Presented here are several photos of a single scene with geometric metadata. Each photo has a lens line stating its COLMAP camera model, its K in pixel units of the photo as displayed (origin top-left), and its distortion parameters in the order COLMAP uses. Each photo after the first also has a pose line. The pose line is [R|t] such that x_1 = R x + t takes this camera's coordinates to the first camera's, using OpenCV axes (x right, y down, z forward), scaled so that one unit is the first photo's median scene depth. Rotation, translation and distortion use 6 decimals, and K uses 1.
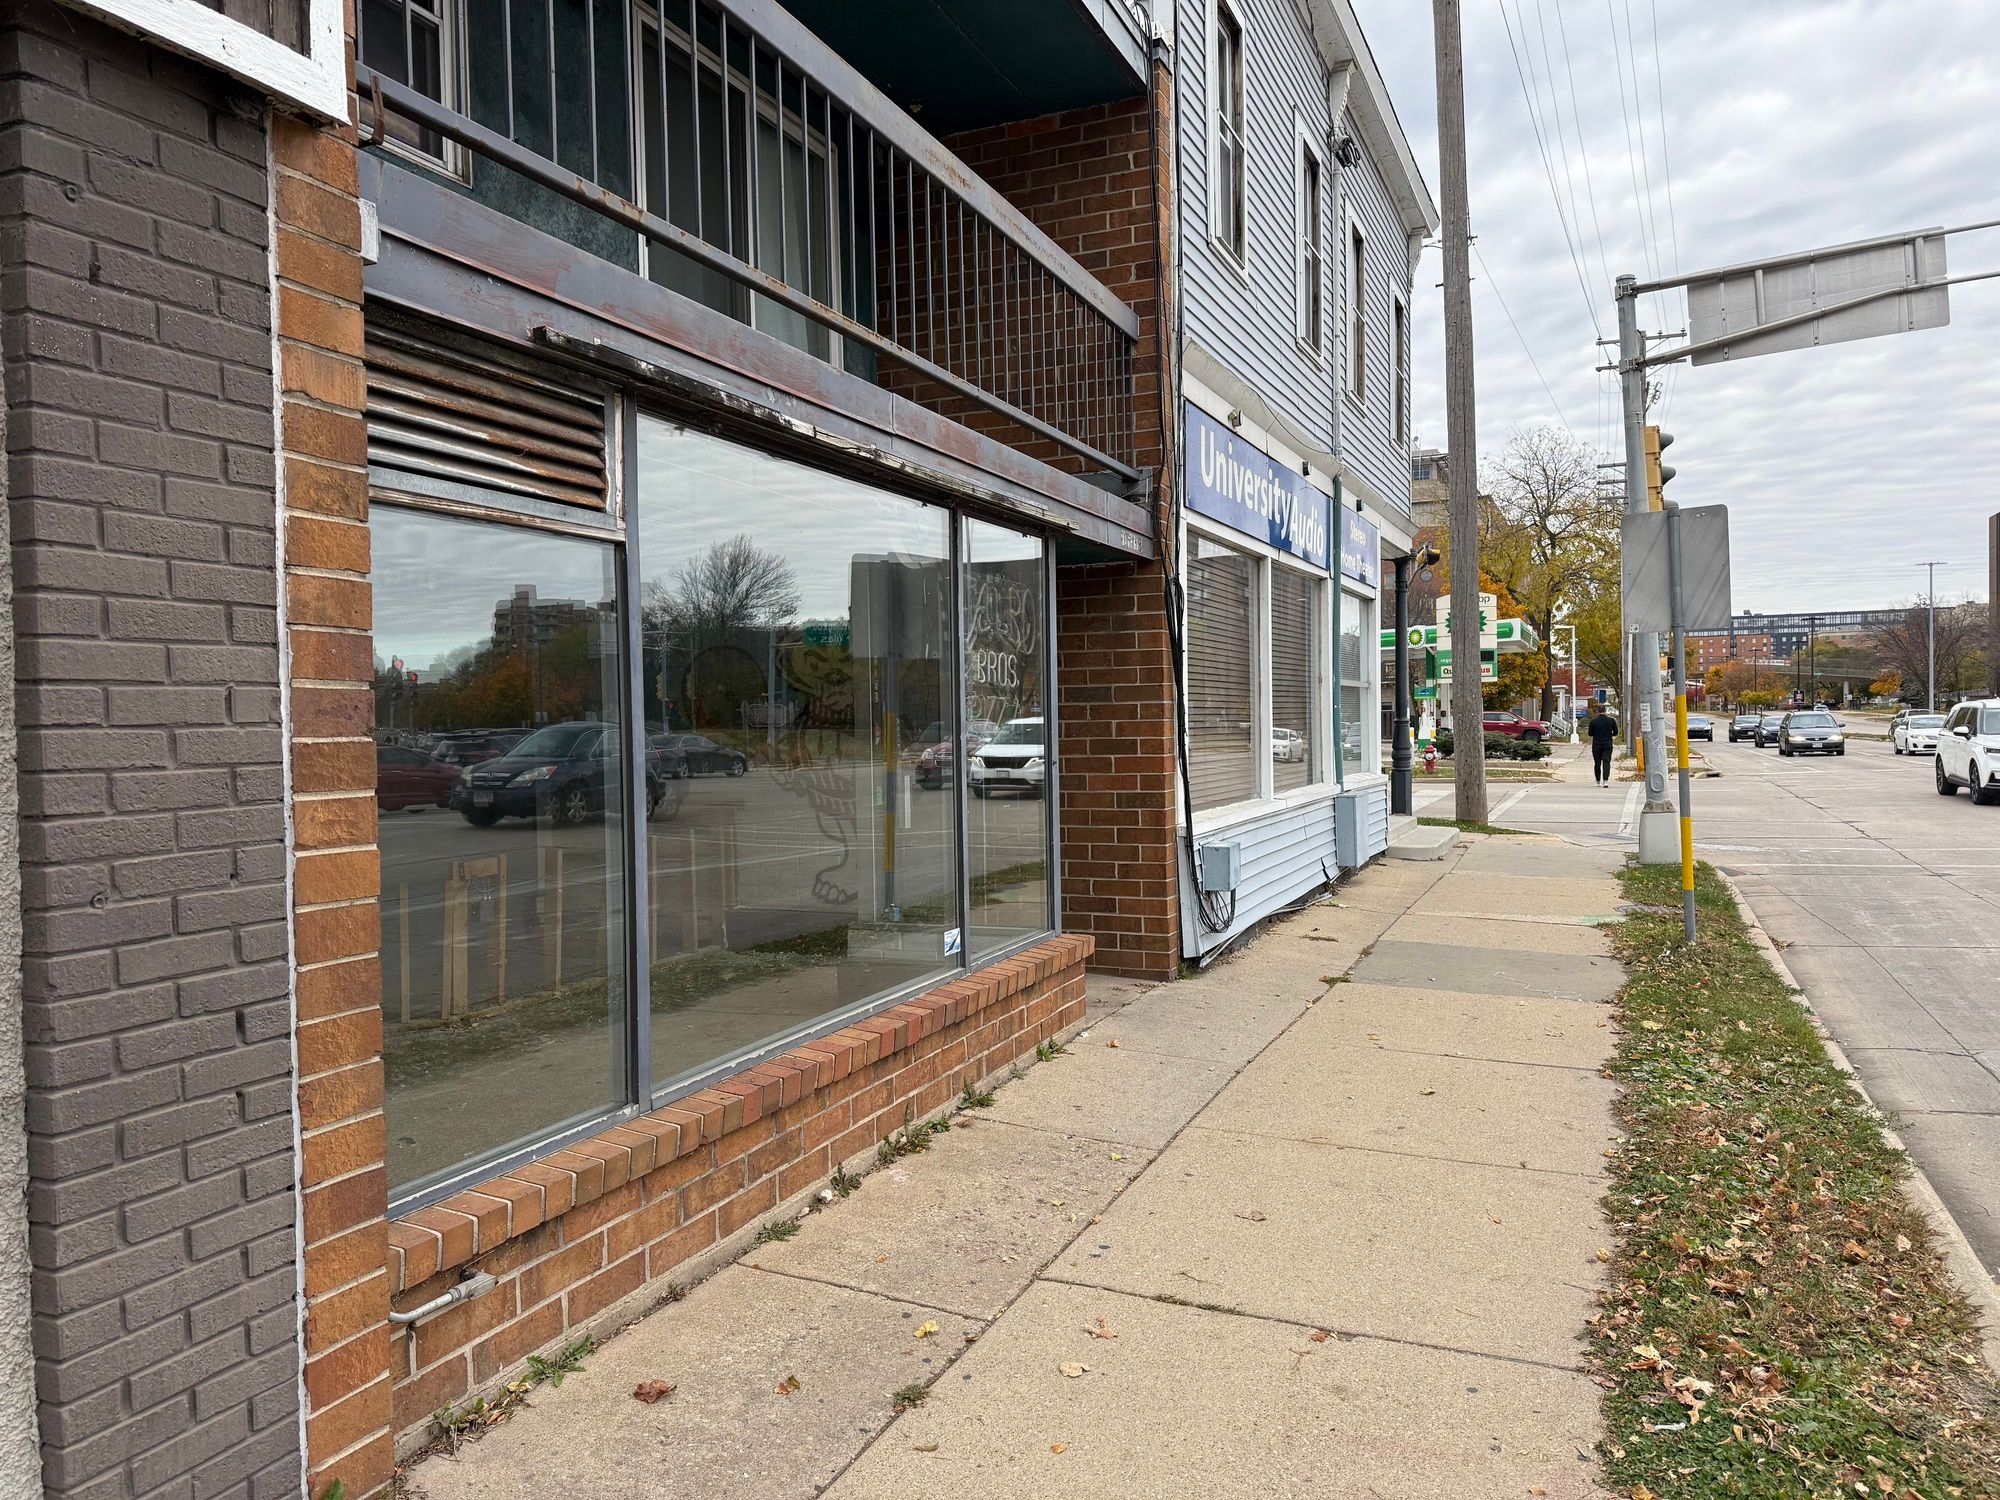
lens RADIAL K [[1397.9, 0, 1000.4], [0, 1397.9, 756.8], [0, 0, 1]] dist [0.055076, -0.057062]
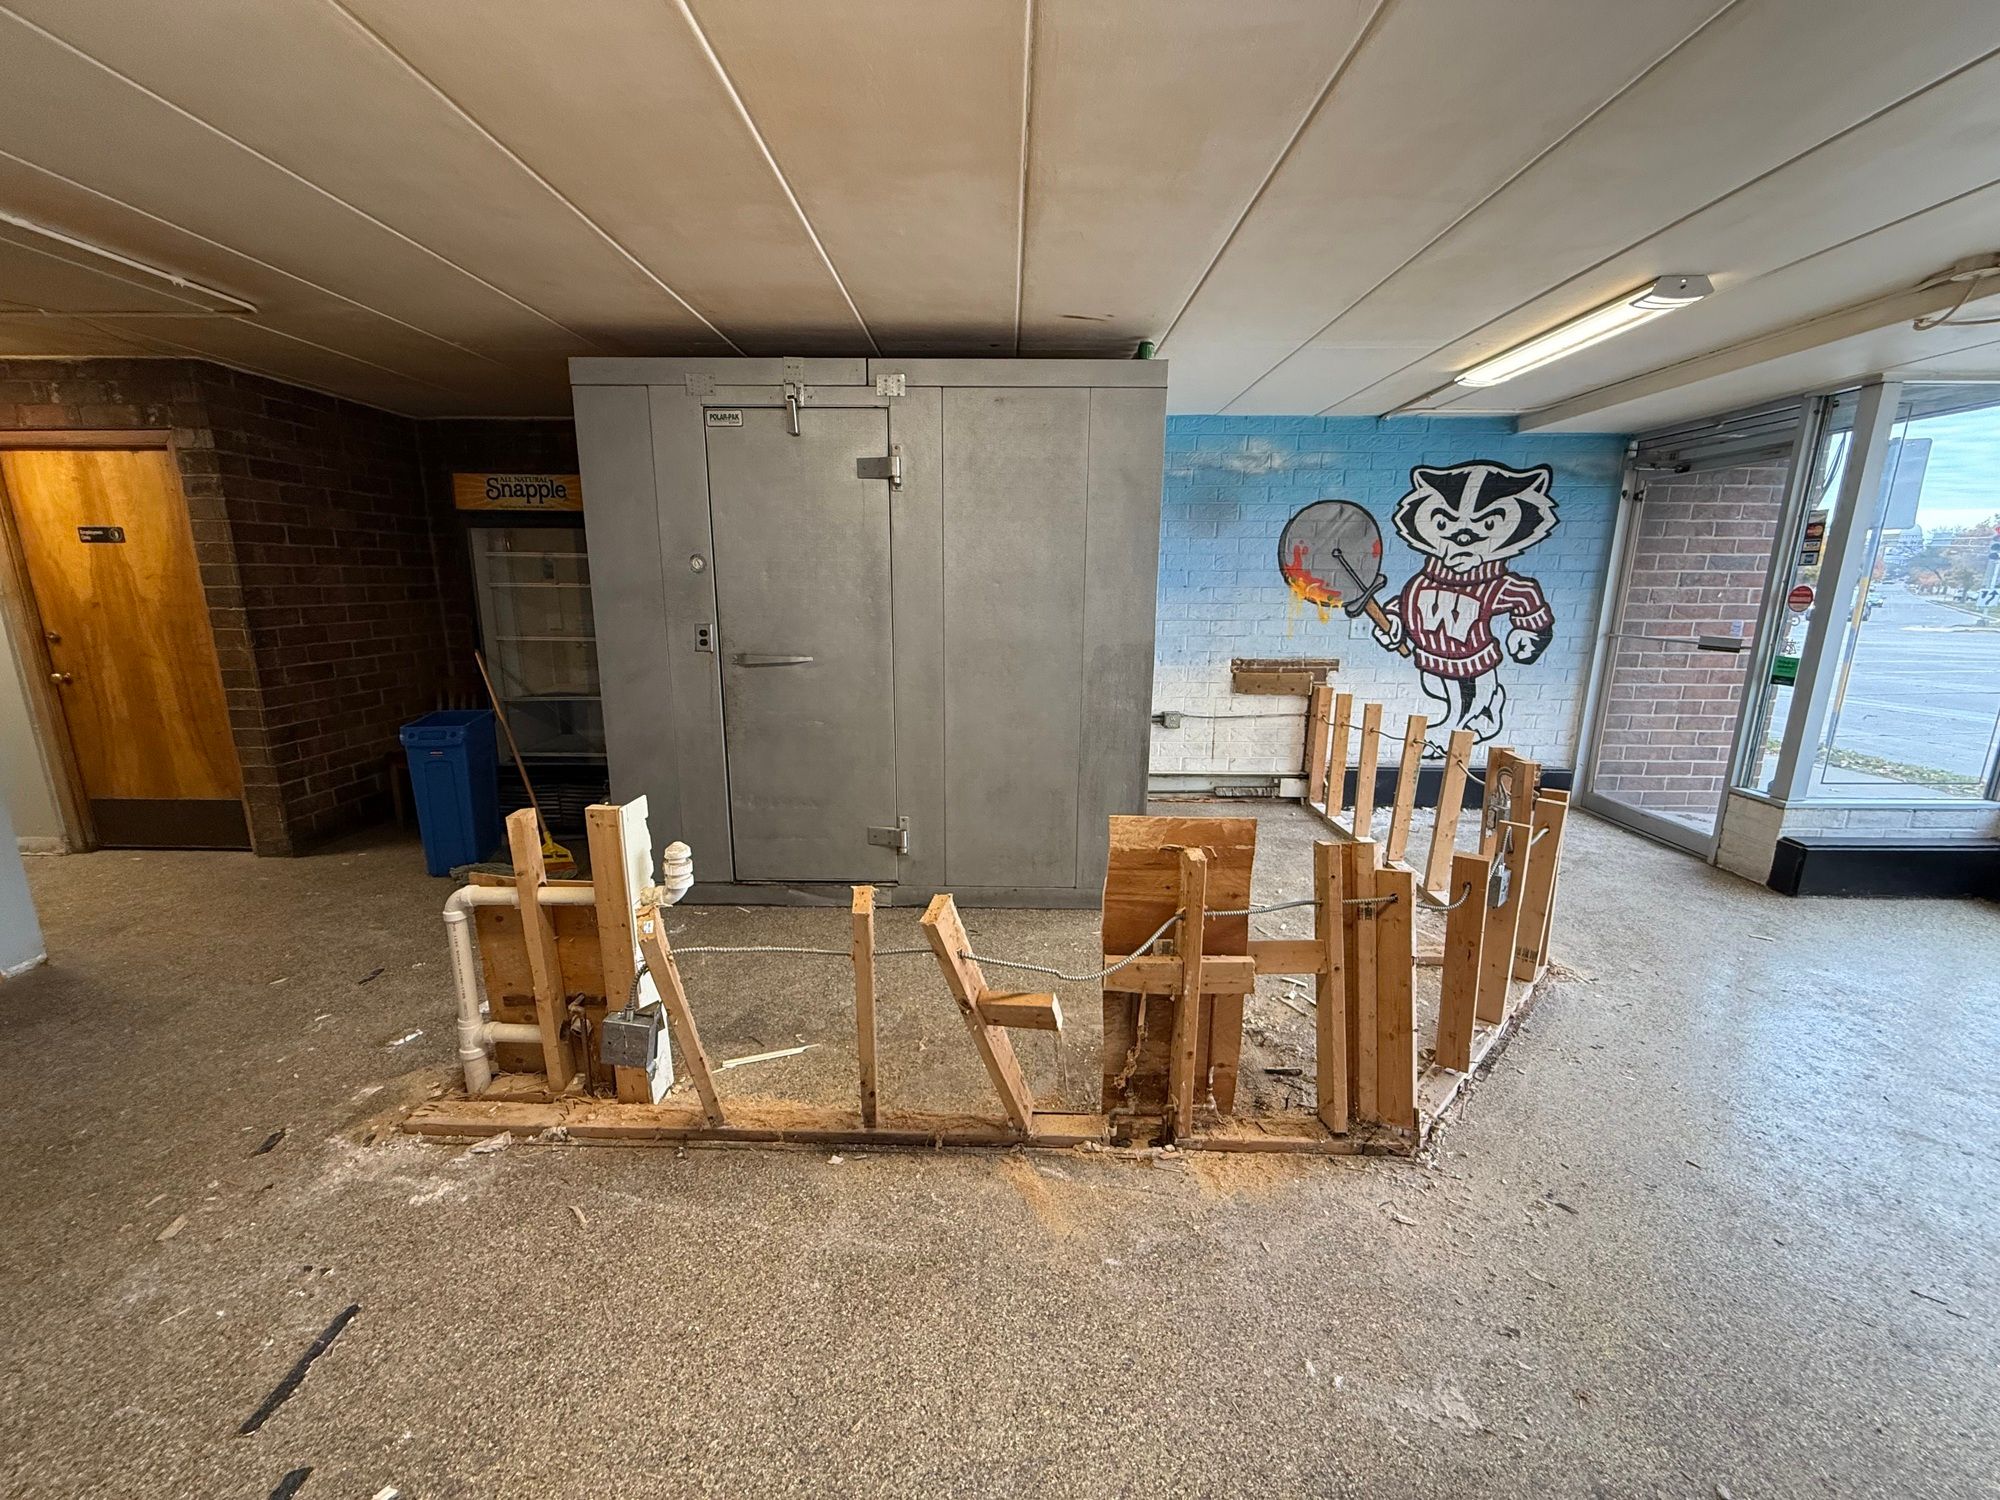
lens RADIAL K [[793.9, 0, 992.9], [0, 793.9, 756.0], [0, 0, 1]] dist [0.001120, 0.000078]
pose [[0.926979, -0.058780, 0.370478, -1.358398], [-0.011898, 0.982542, 0.185658, -0.009797], [-0.374923, -0.176509, 0.910097, 1.203630]]
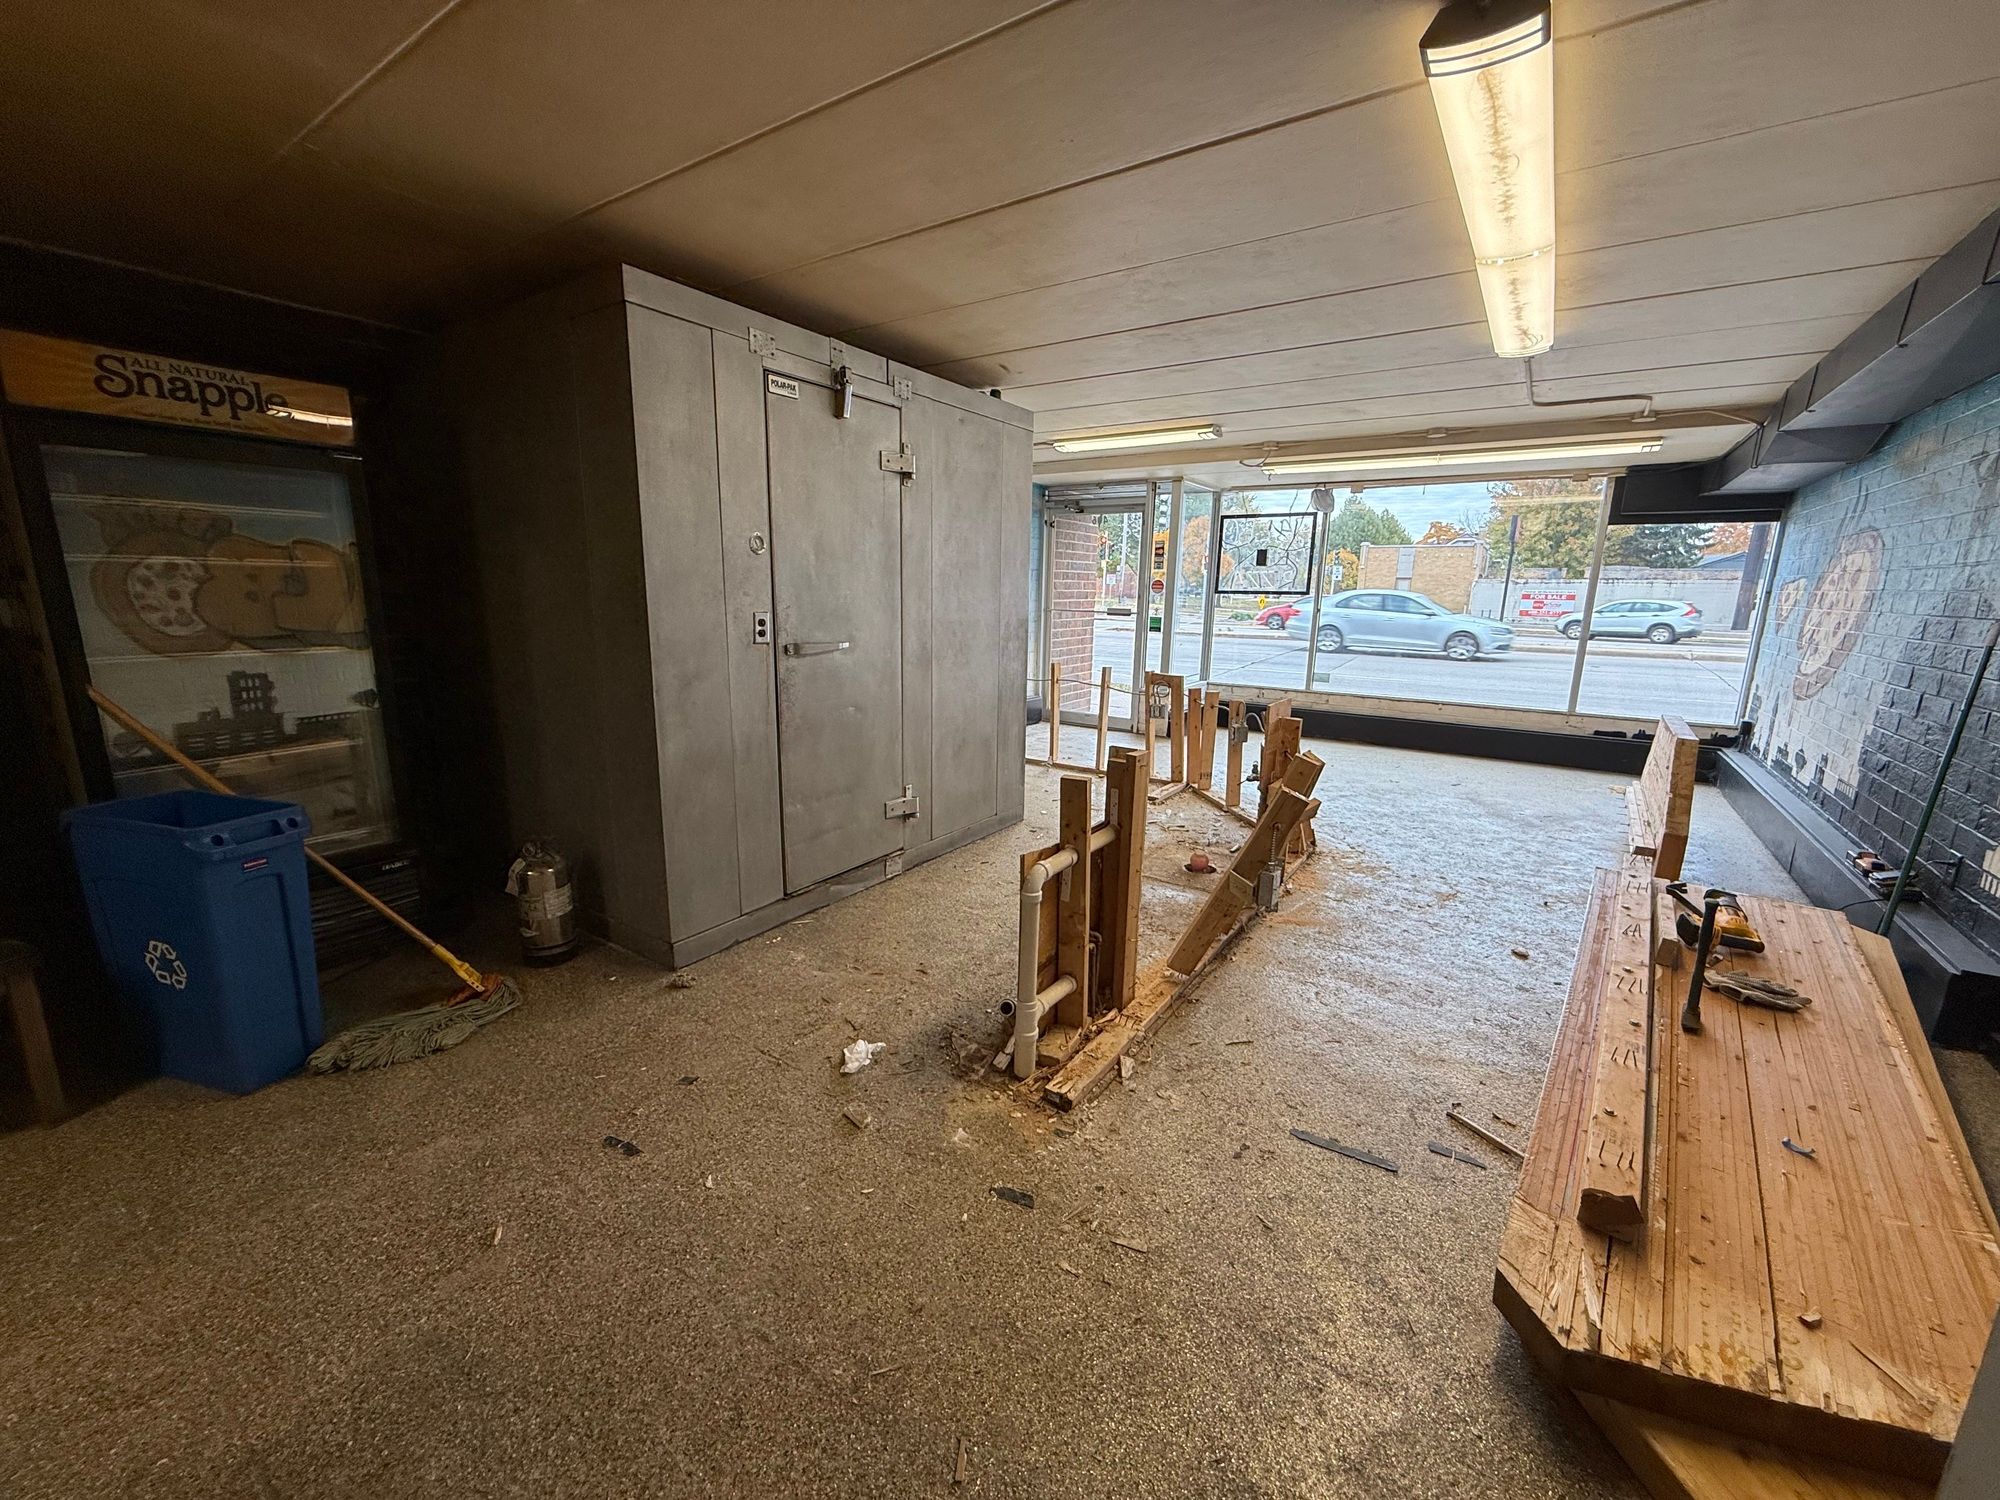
lens RADIAL K [[793.9, 0, 995.3], [0, 793.9, 756.0], [0, 0, 1]] dist [0.001120, 0.000078]
pose [[0.197227, -0.187685, 0.962224, -1.988484], [0.004300, 0.981659, 0.190595, 0.003091], [-0.980348, -0.033453, 0.194417, 1.715011]]
